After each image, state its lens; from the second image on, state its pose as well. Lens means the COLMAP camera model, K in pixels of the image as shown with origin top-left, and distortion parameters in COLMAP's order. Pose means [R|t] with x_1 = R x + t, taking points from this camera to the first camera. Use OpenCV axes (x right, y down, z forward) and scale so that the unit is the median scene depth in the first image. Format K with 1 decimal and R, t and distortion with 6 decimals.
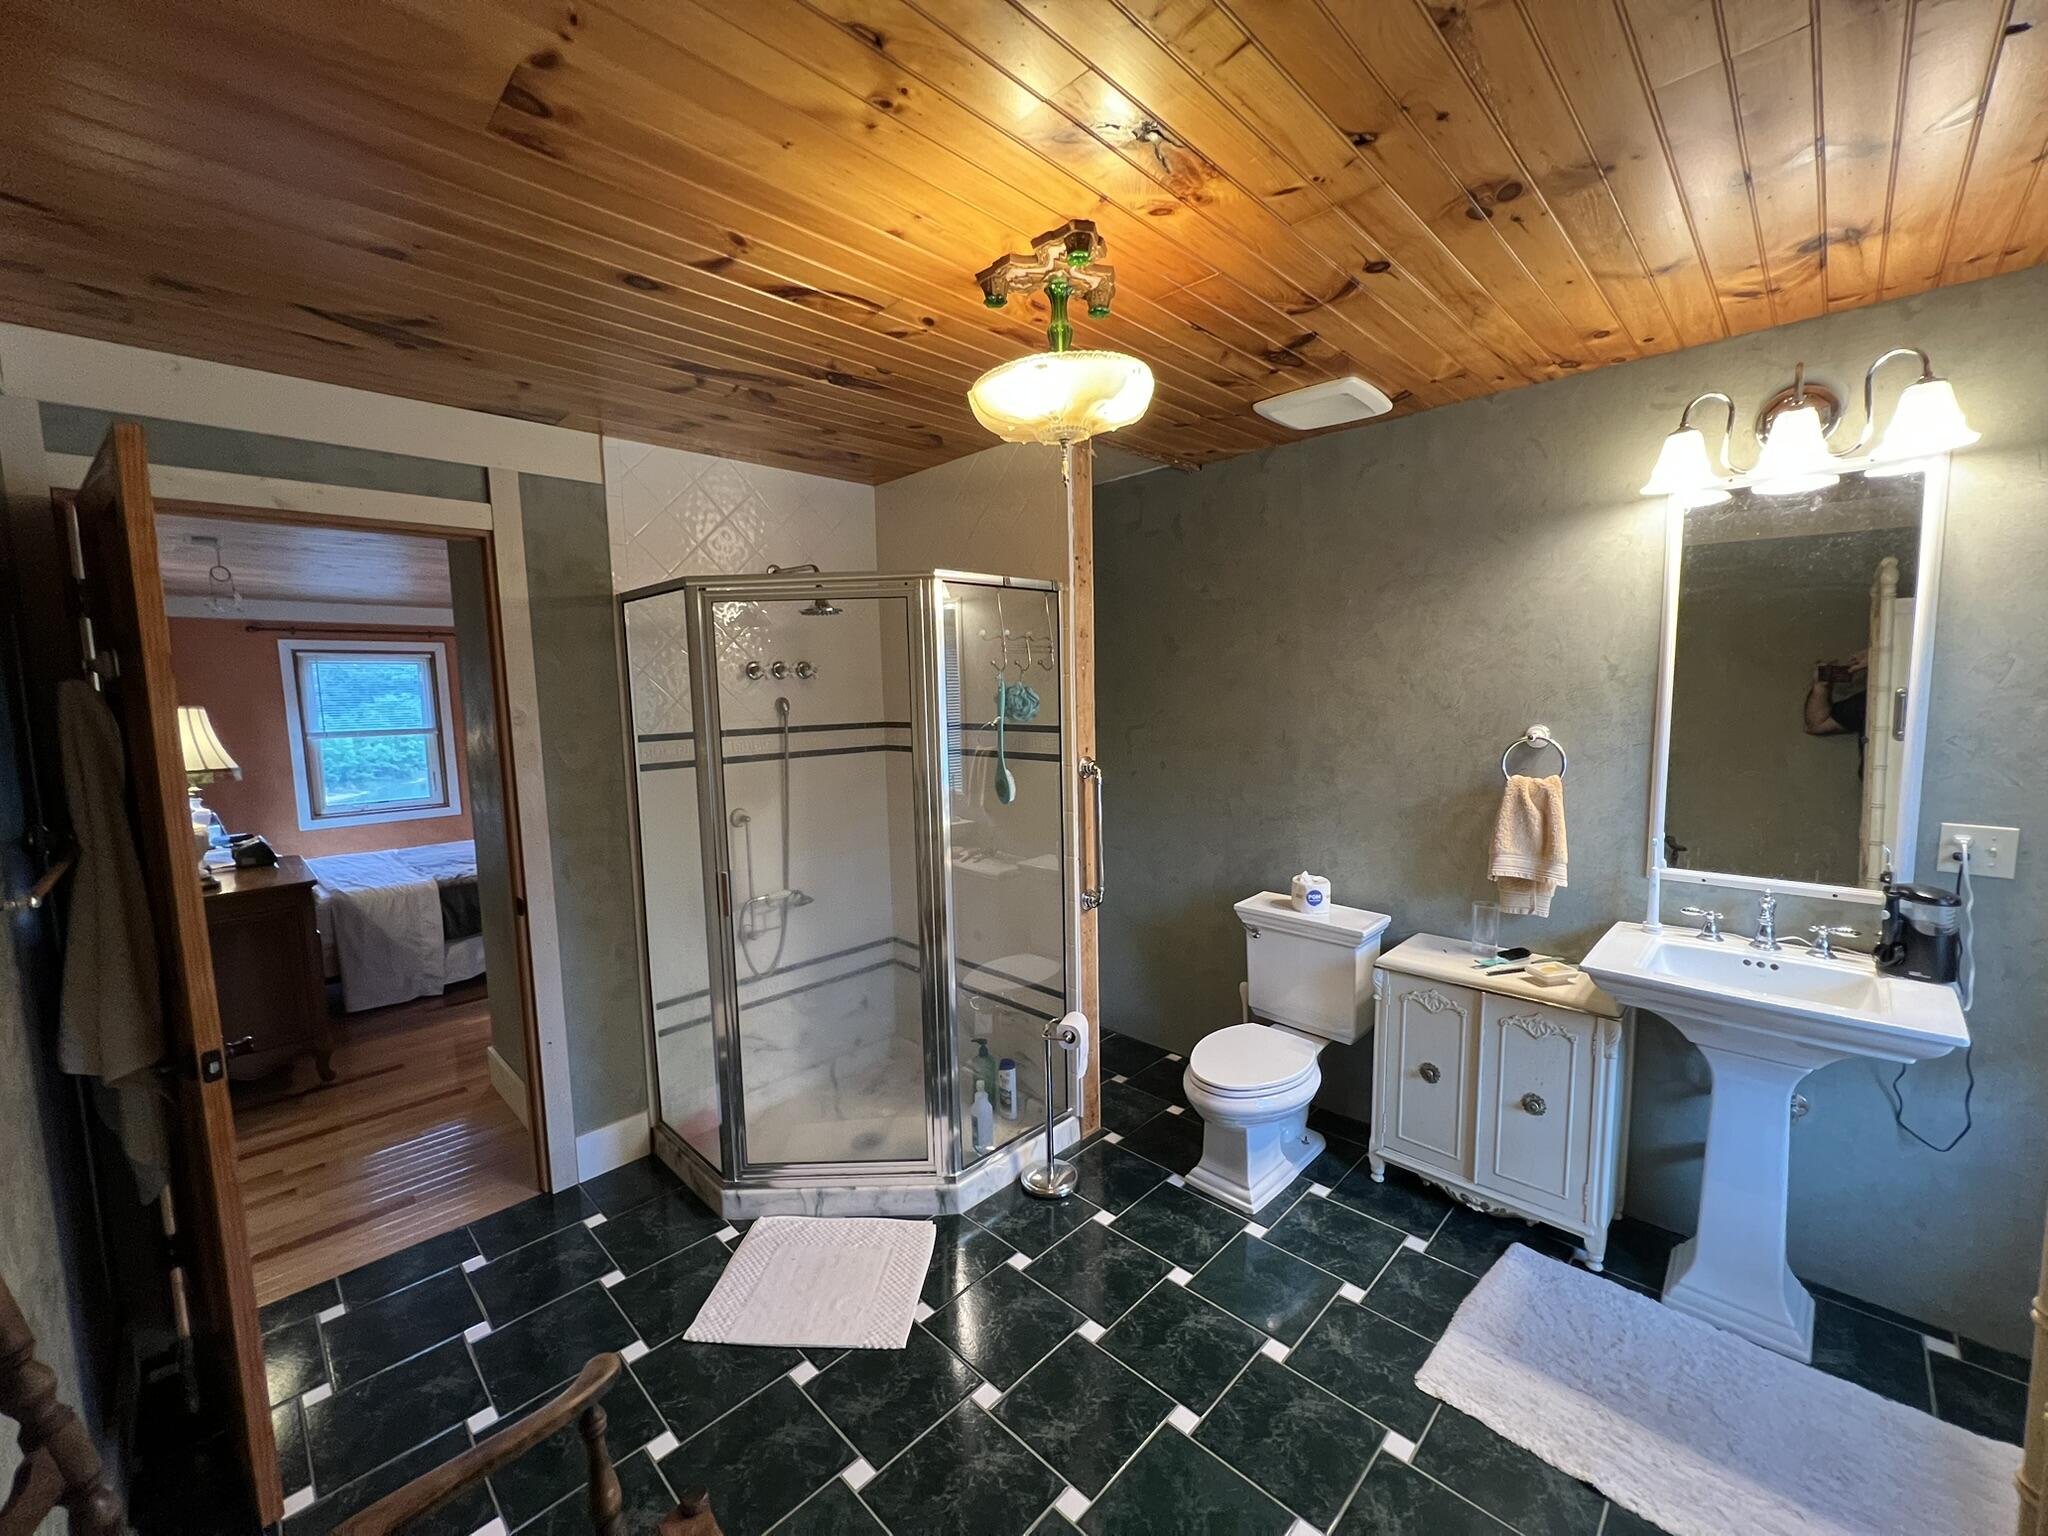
lens RADIAL K [[816.6, 0, 1022.2], [0, 816.6, 769.0], [0, 0, 1]] dist [-0.000180, 0.000184]
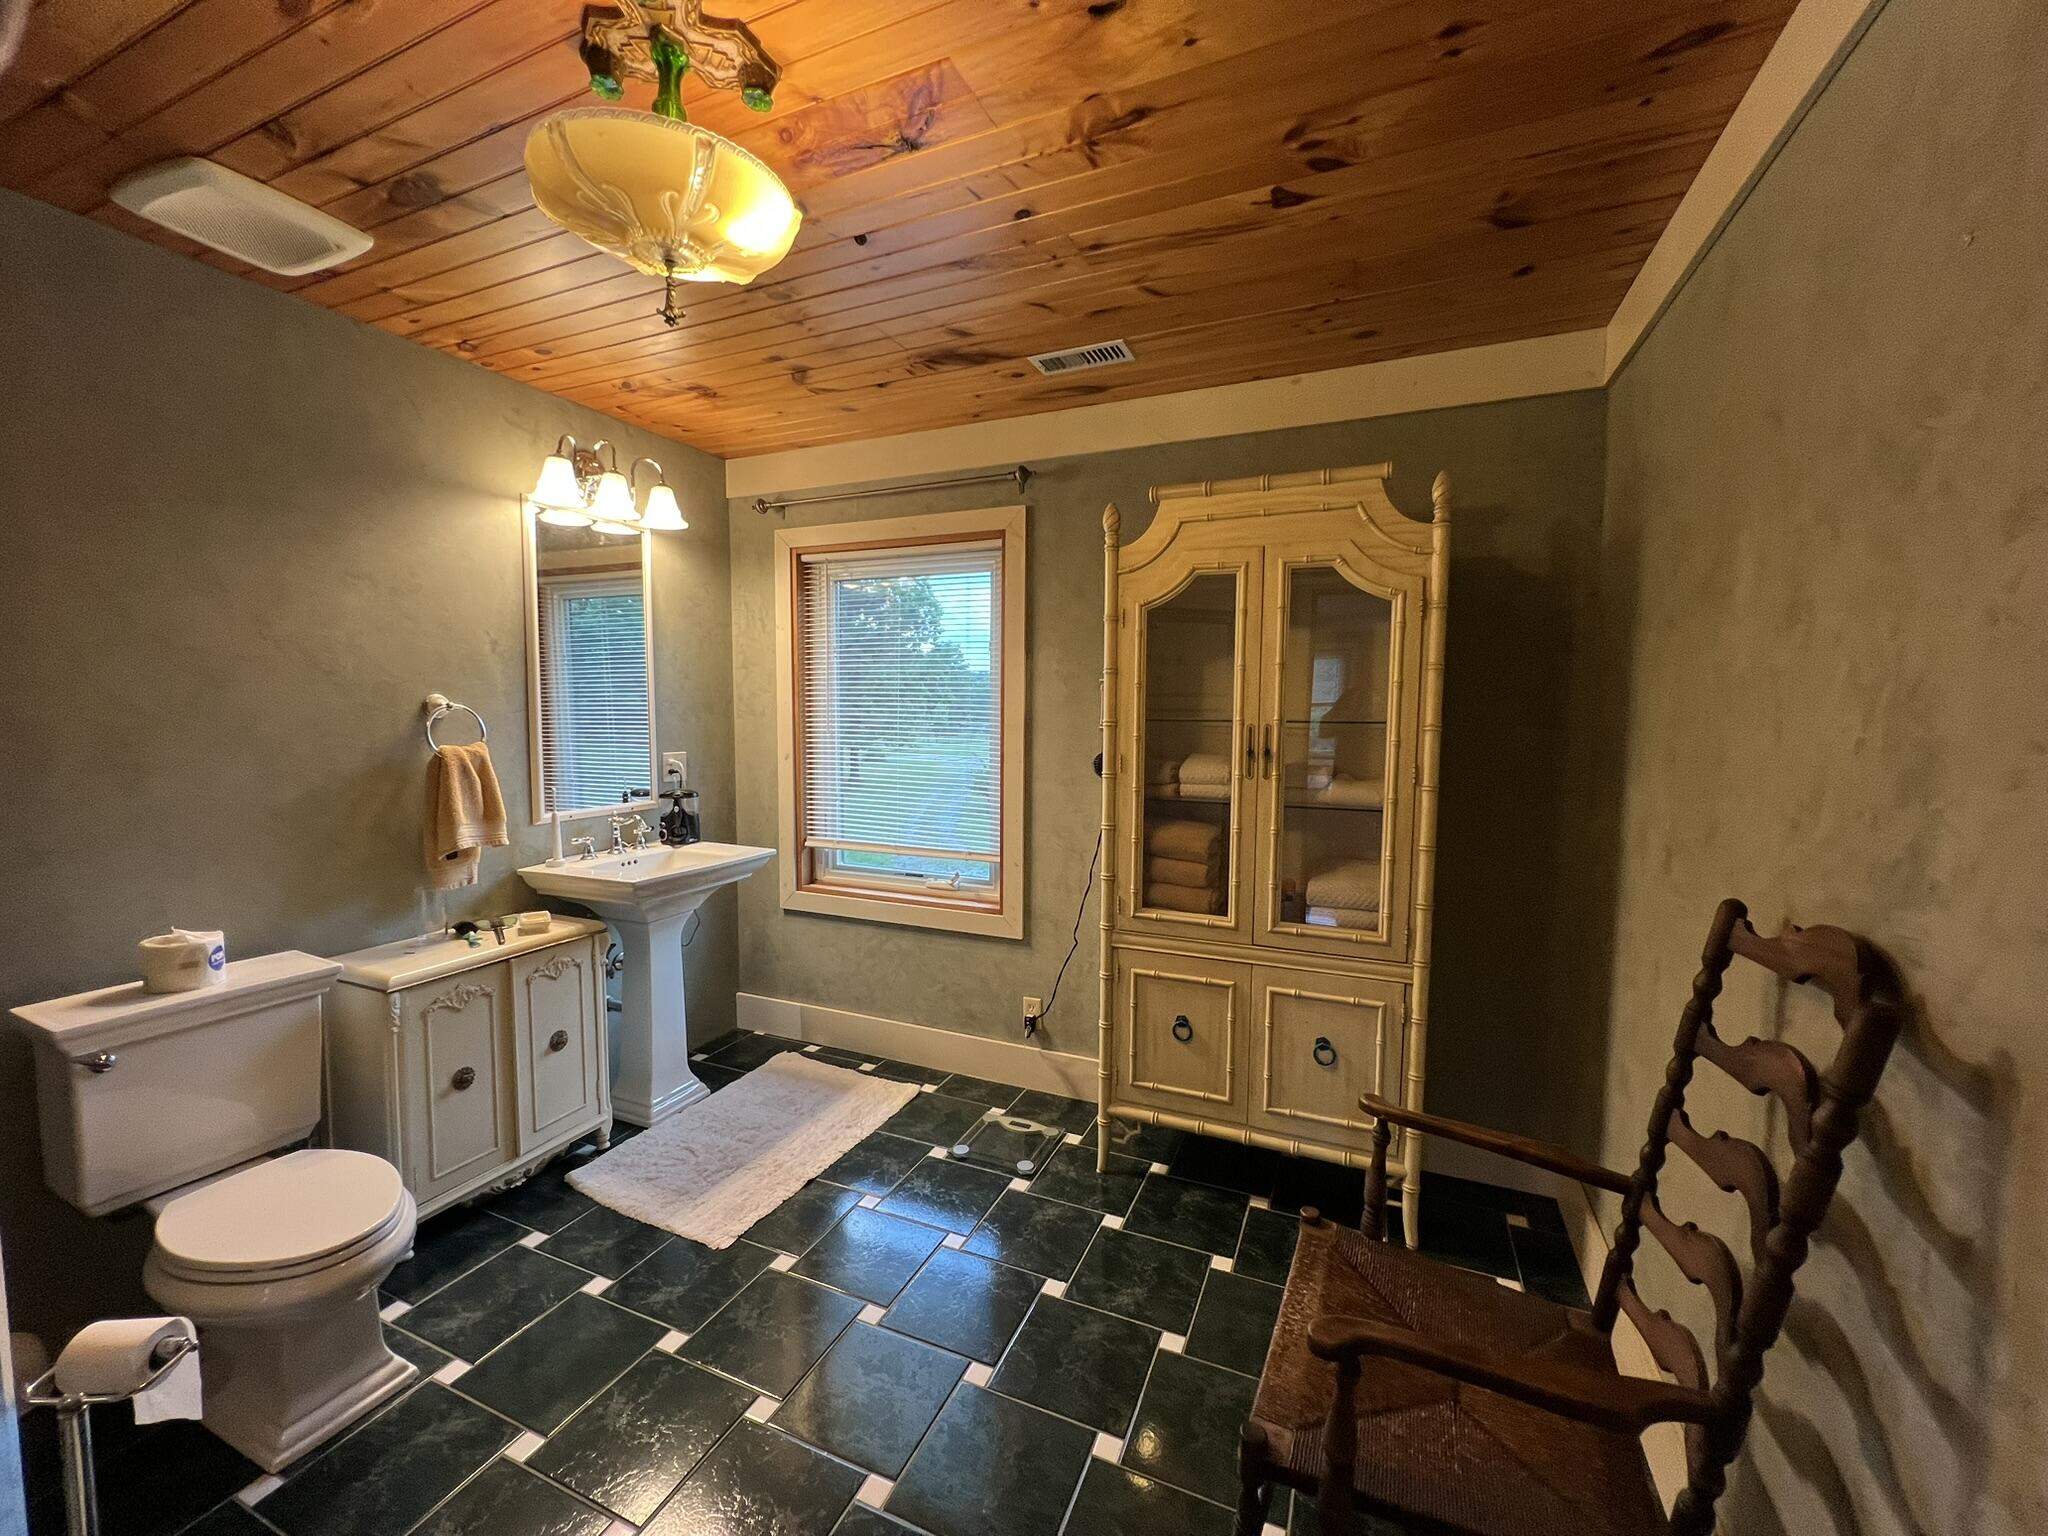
lens RADIAL K [[816.6, 0, 1019.3], [0, 816.6, 767.1], [0, 0, 1]] dist [-0.000180, 0.000184]
pose [[-0.354637, -0.049412, 0.933698, -0.541463], [0.094060, 0.991651, 0.088205, 0.011890], [-0.930261, 0.119104, -0.347028, 0.709214]]
